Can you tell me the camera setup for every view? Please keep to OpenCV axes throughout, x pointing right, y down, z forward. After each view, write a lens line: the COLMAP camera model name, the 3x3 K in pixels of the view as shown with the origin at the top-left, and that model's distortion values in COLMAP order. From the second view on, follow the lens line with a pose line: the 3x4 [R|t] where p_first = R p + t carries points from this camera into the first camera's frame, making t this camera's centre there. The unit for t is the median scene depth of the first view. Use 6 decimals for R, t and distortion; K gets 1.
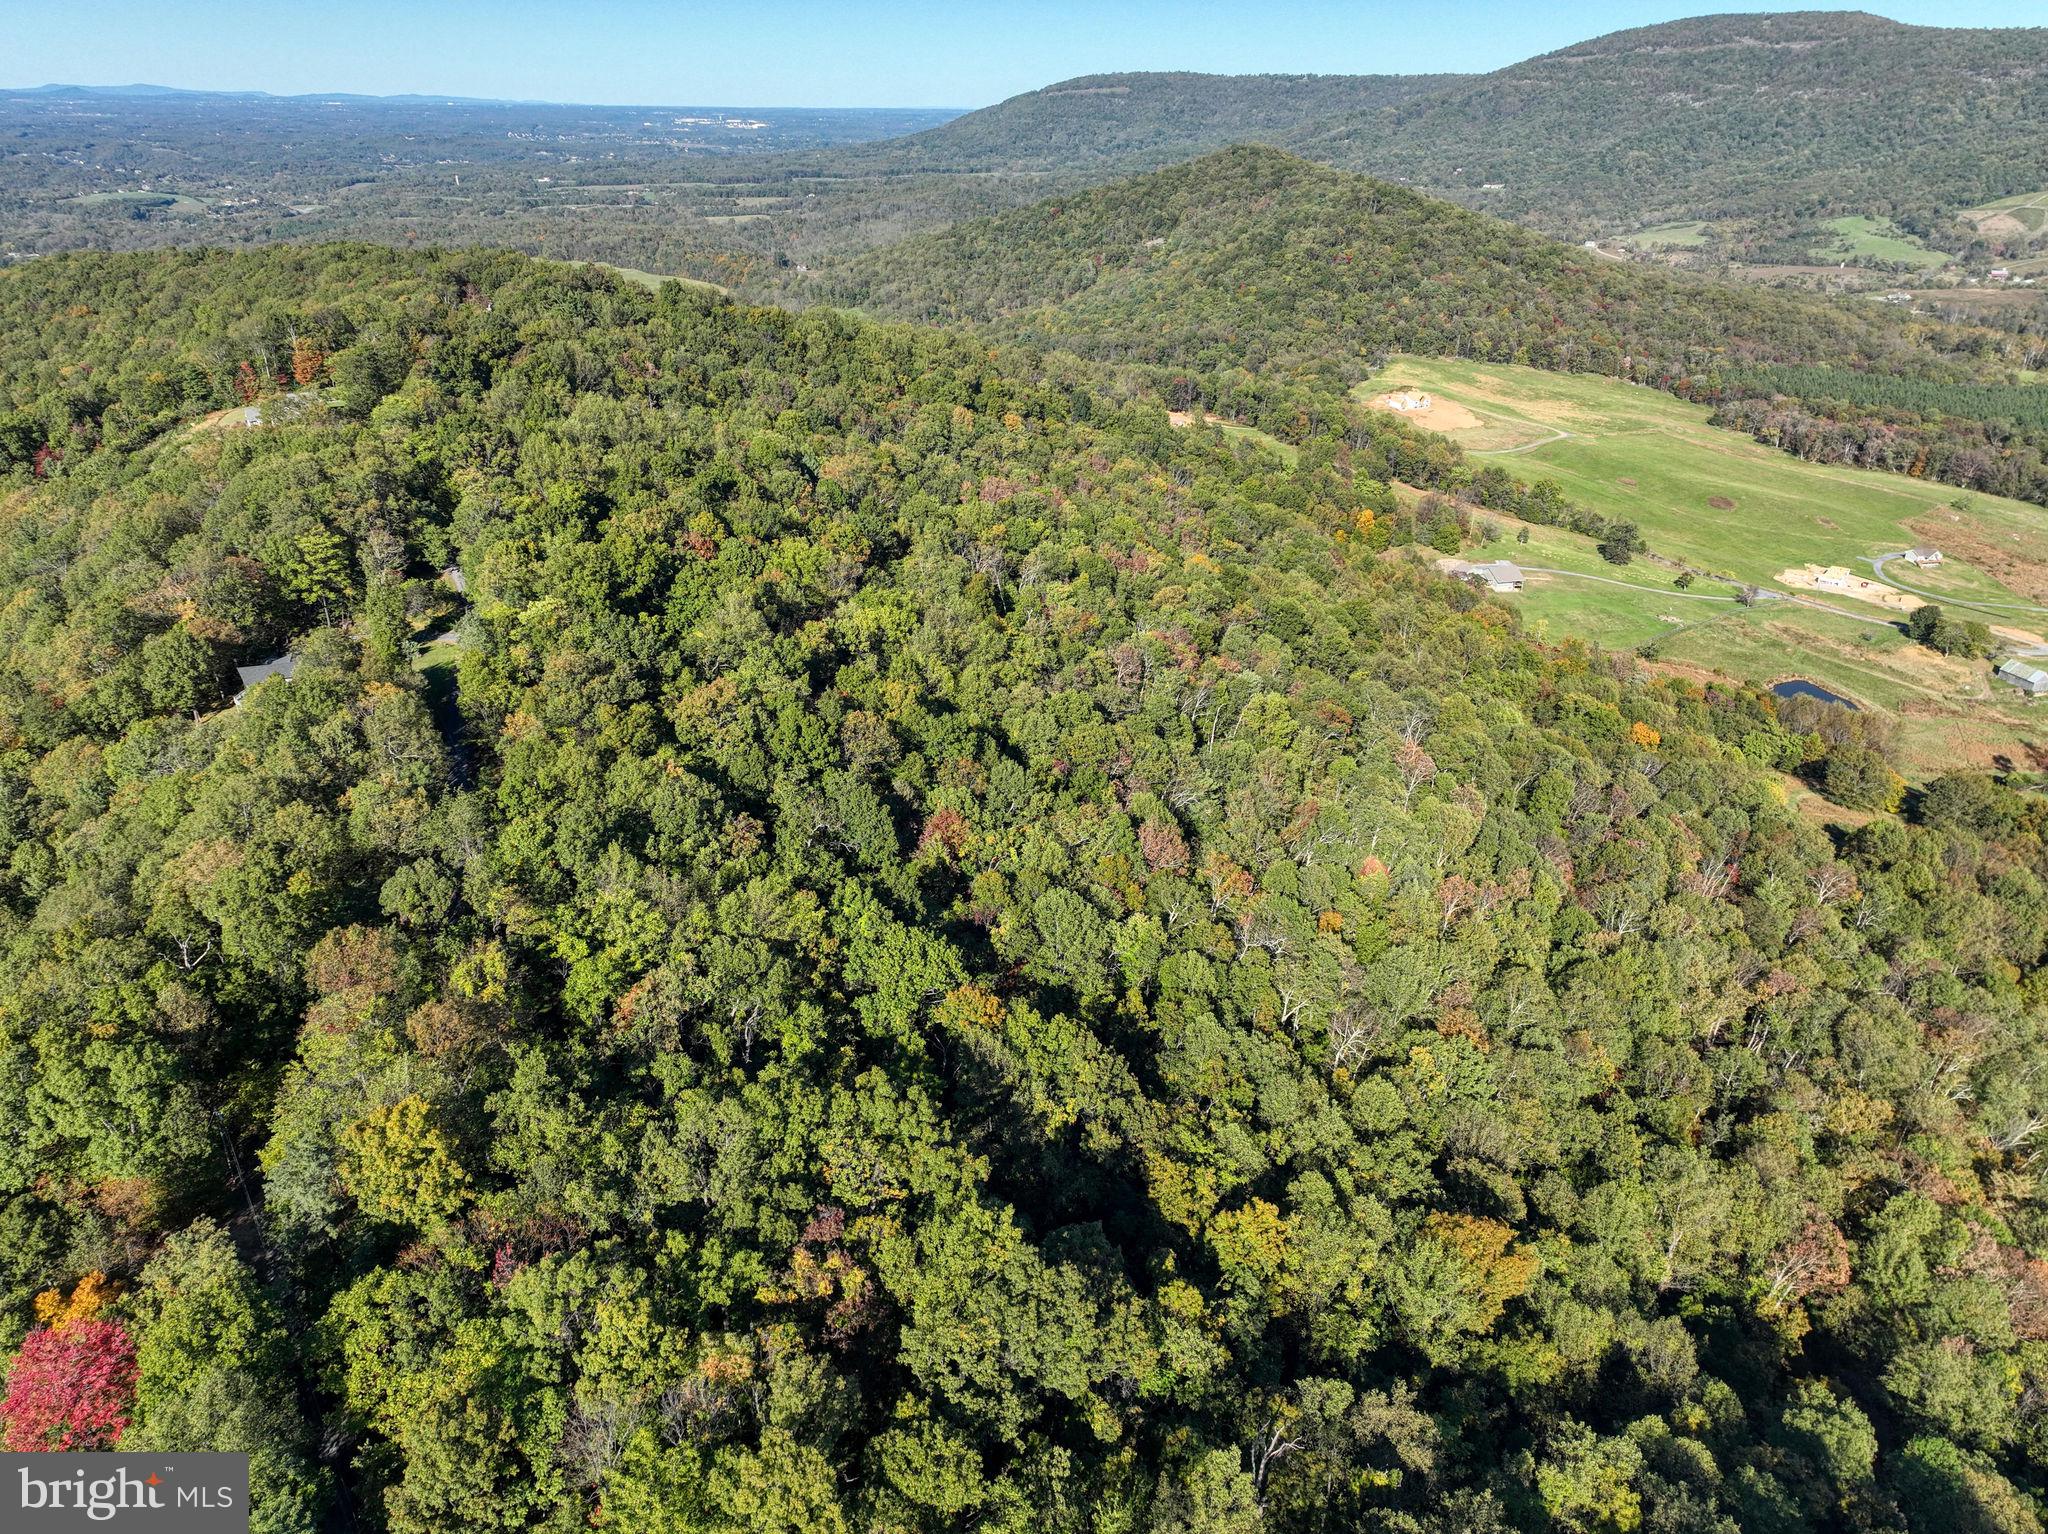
lens RADIAL K [[1430.6, 0, 1024.5], [0, 1430.6, 751.8], [0, 0, 1]] dist [-0.010027, 0.020603]
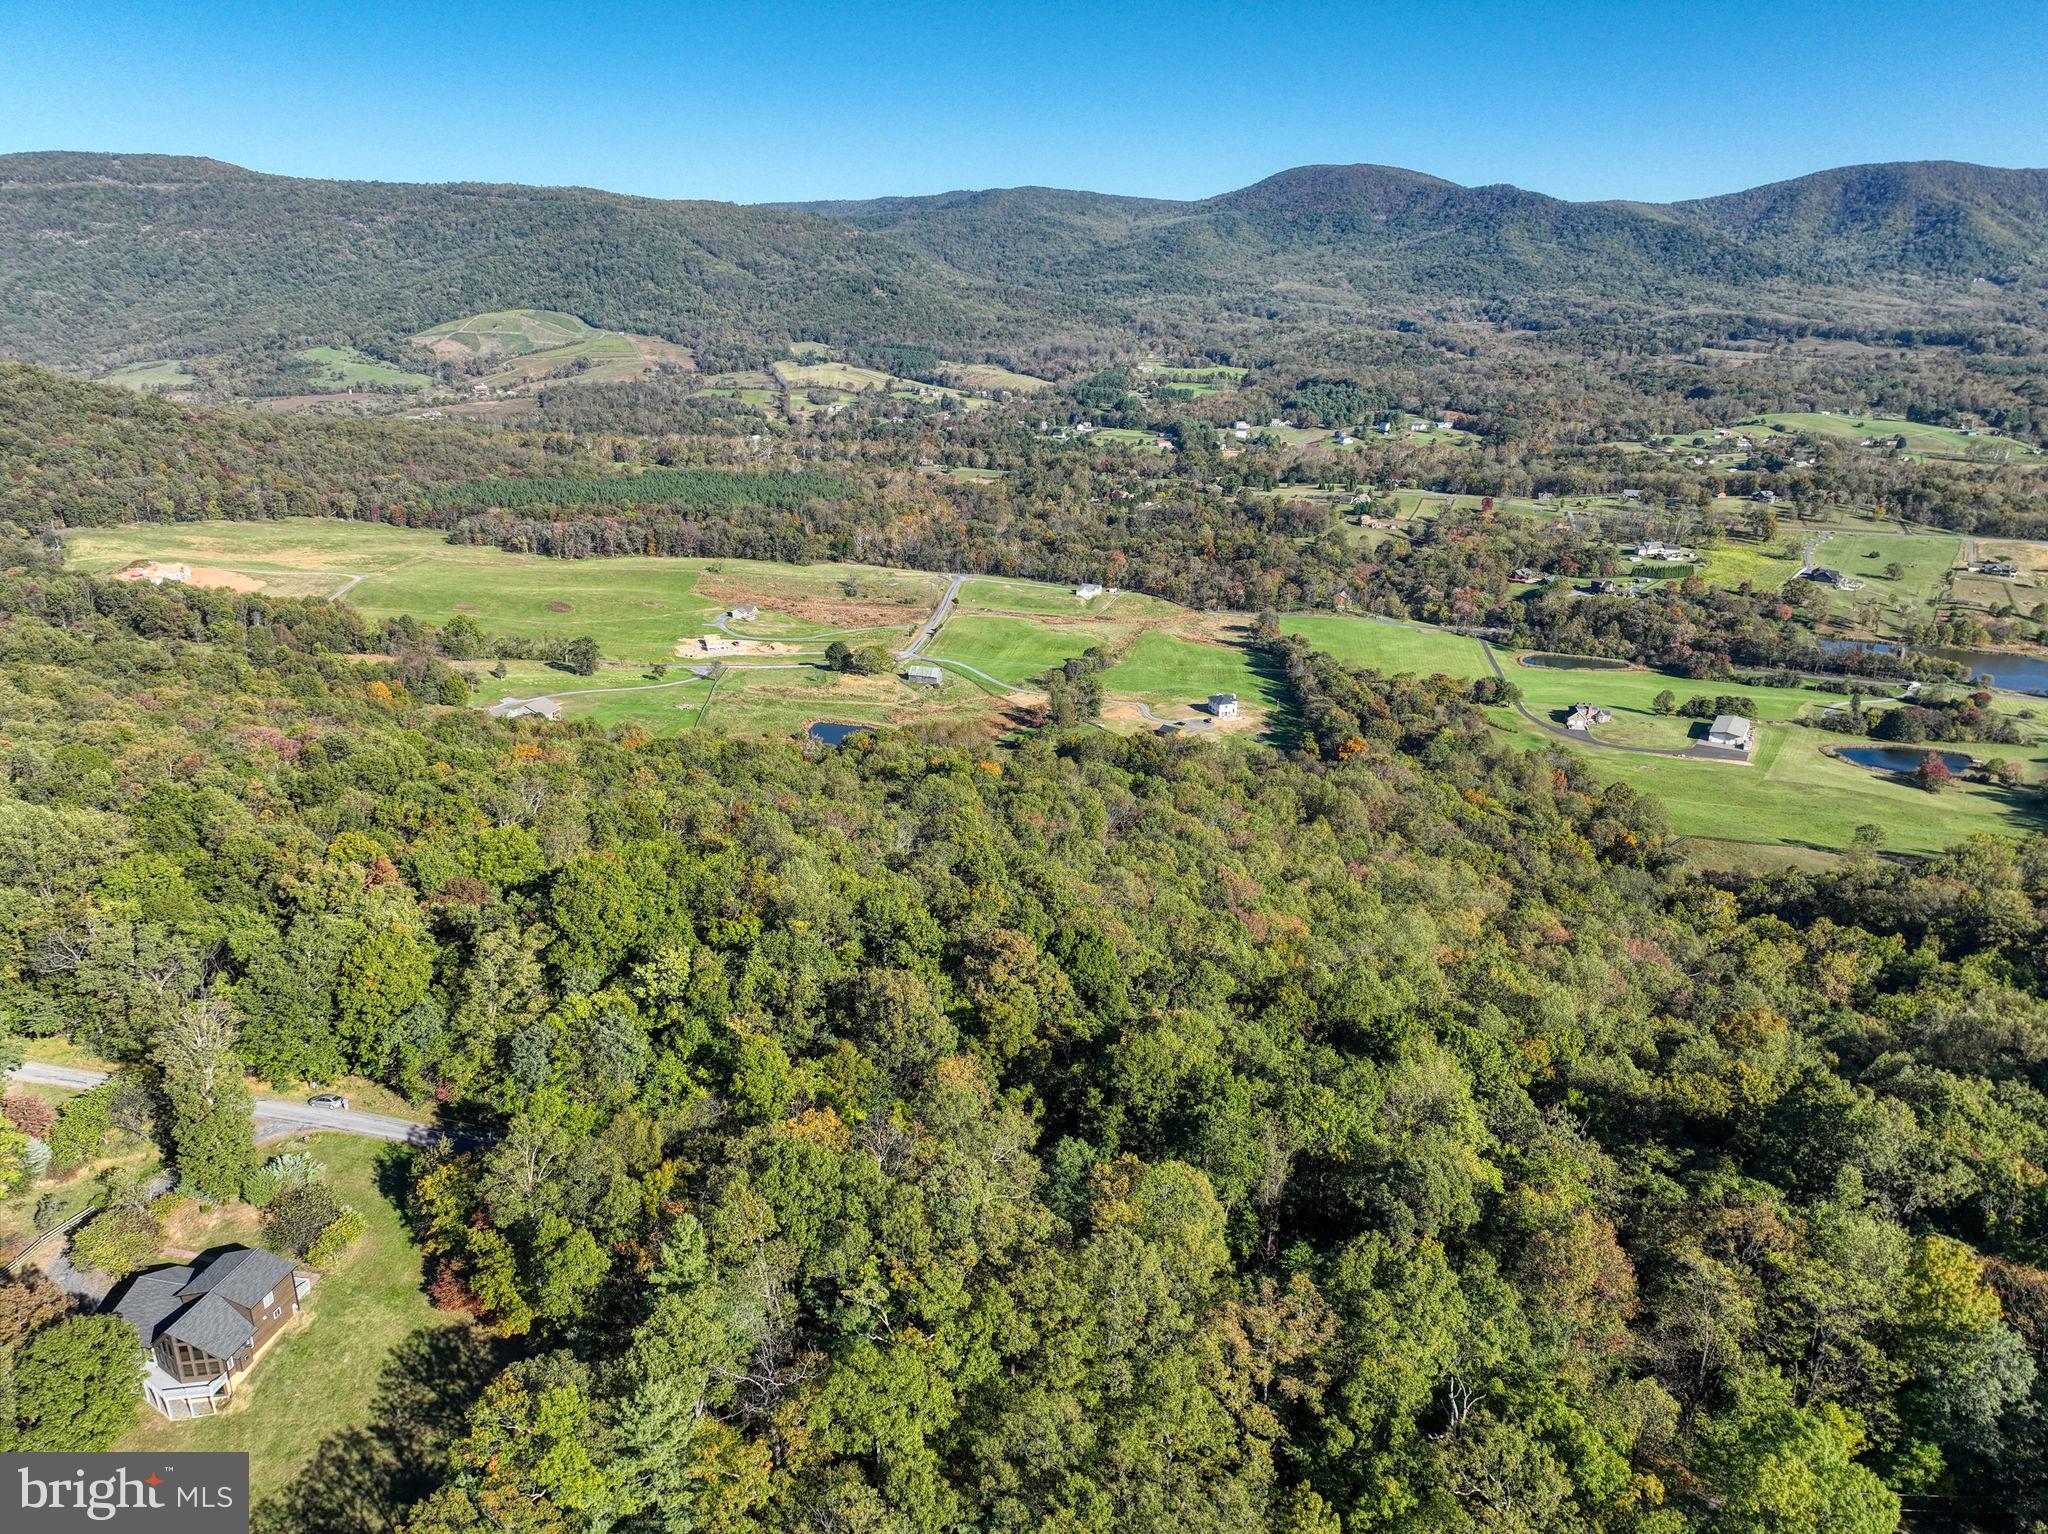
lens RADIAL K [[1430.6, 0, 1024.5], [0, 1430.6, 751.8], [0, 0, 1]] dist [-0.010027, 0.020603]
pose [[0.536843, -0.281311, 0.795402, -0.115368], [0.346279, 0.933174, 0.096321, -0.031010], [-0.769344, 0.223721, 0.598380, 0.064480]]
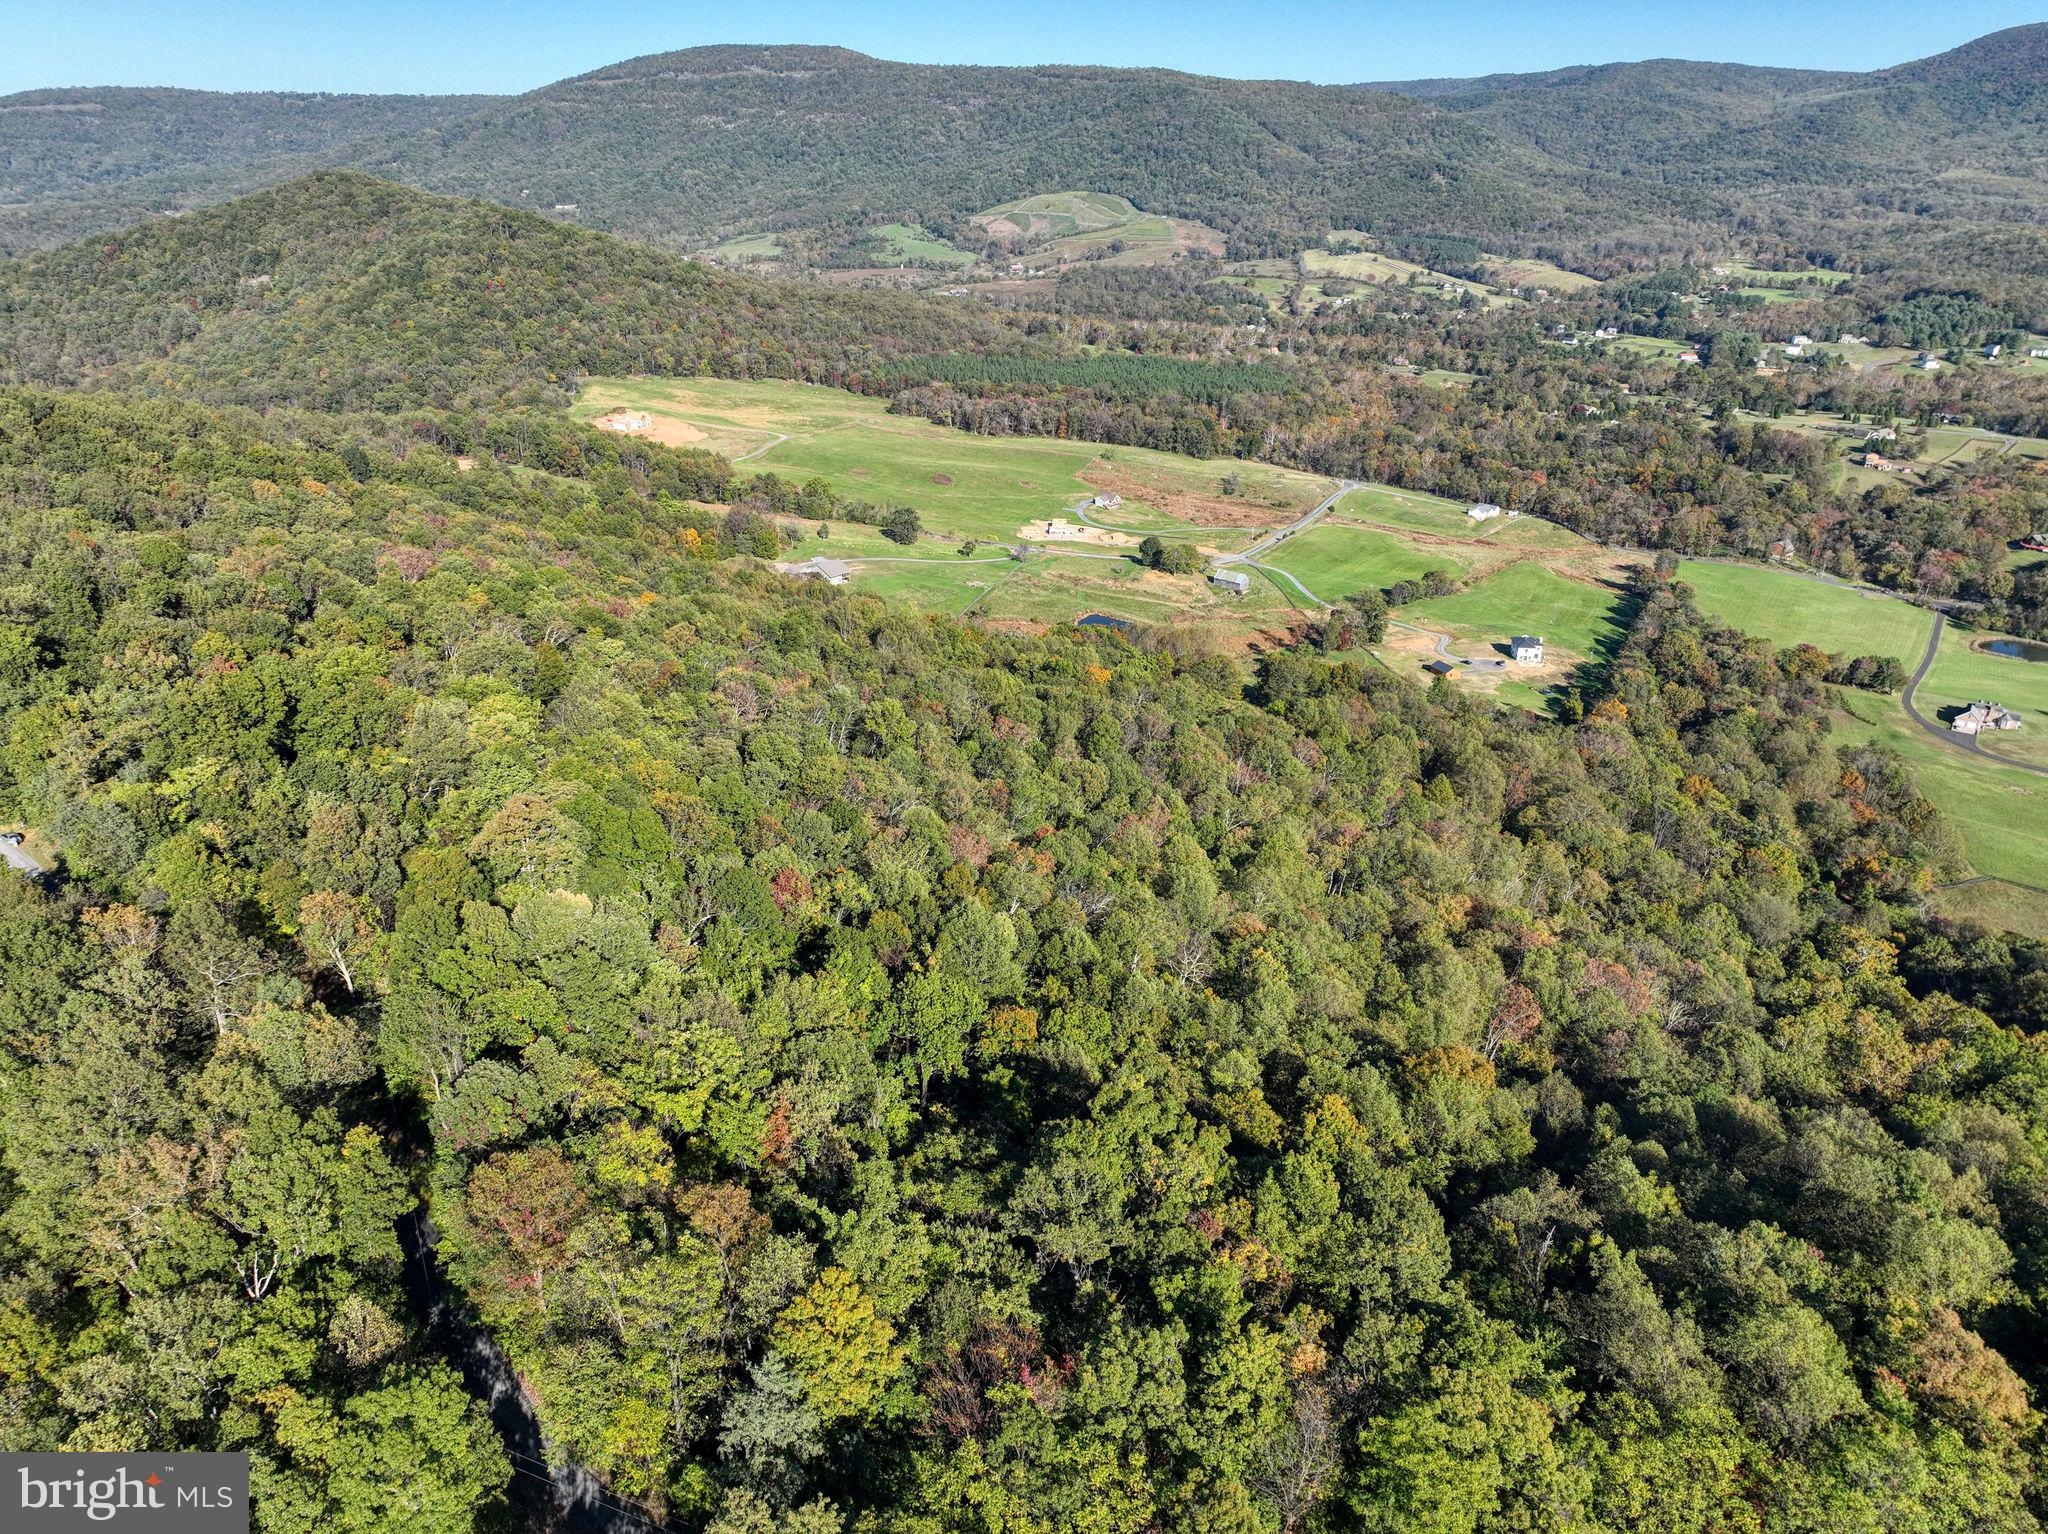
lens RADIAL K [[1430.6, 0, 1024.5], [0, 1430.6, 751.8], [0, 0, 1]] dist [-0.010027, 0.020603]
pose [[0.819217, -0.229923, 0.525375, -0.056280], [0.236288, 0.970063, 0.056090, -0.007483], [-0.522543, 0.078189, 0.849020, 0.013533]]
